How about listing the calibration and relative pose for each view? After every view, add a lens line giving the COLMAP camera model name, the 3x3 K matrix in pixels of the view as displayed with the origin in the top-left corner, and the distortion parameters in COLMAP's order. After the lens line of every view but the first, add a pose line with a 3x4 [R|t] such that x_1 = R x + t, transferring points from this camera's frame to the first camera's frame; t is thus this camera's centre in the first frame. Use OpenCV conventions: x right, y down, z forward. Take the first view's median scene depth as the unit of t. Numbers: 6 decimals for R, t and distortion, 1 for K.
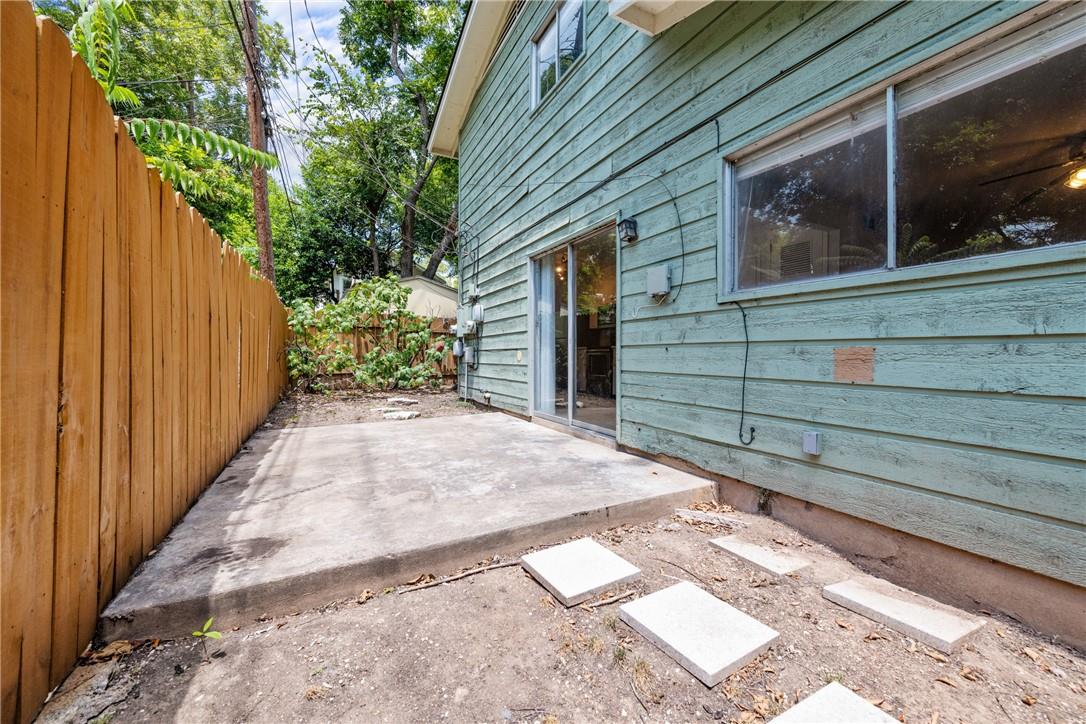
lens RADIAL K [[412.3, 0, 547.5], [0, 412.3, 357.7], [0, 0, 1]] dist [0.002778, 0.000017]
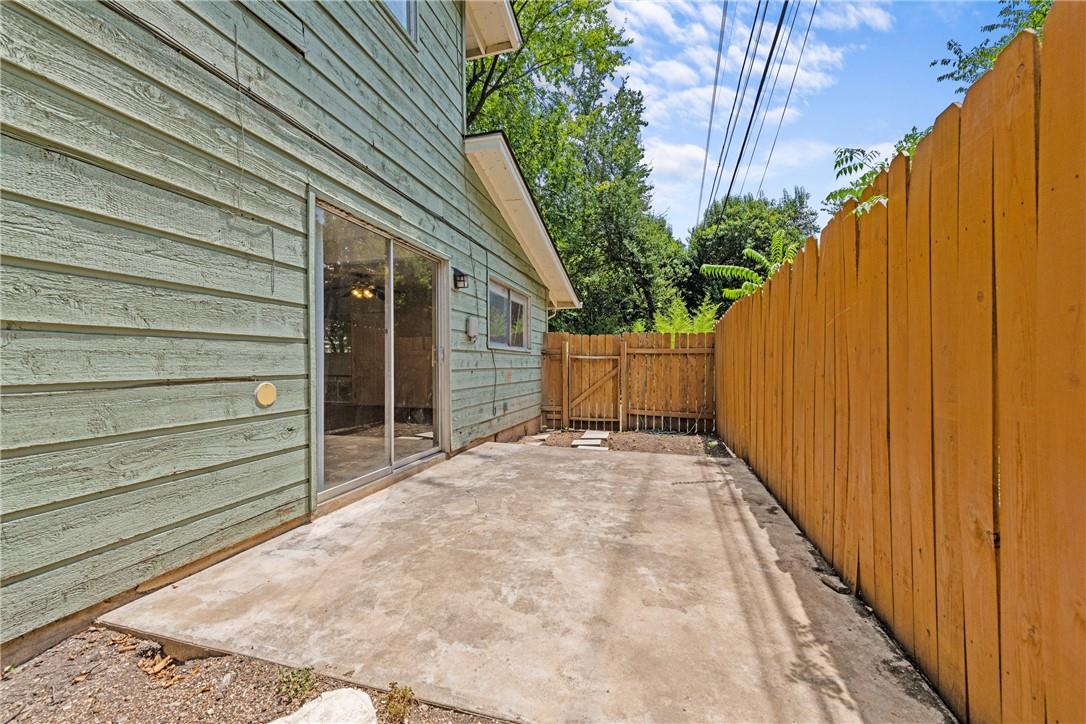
lens RADIAL K [[412.3, 0, 547.5], [0, 412.3, 357.7], [0, 0, 1]] dist [0.002778, 0.000017]
pose [[-0.713630, 0.005599, 0.700500, -0.948509], [0.002892, 0.999983, -0.005047, -0.064154], [-0.700516, -0.001576, -0.713635, 1.831310]]
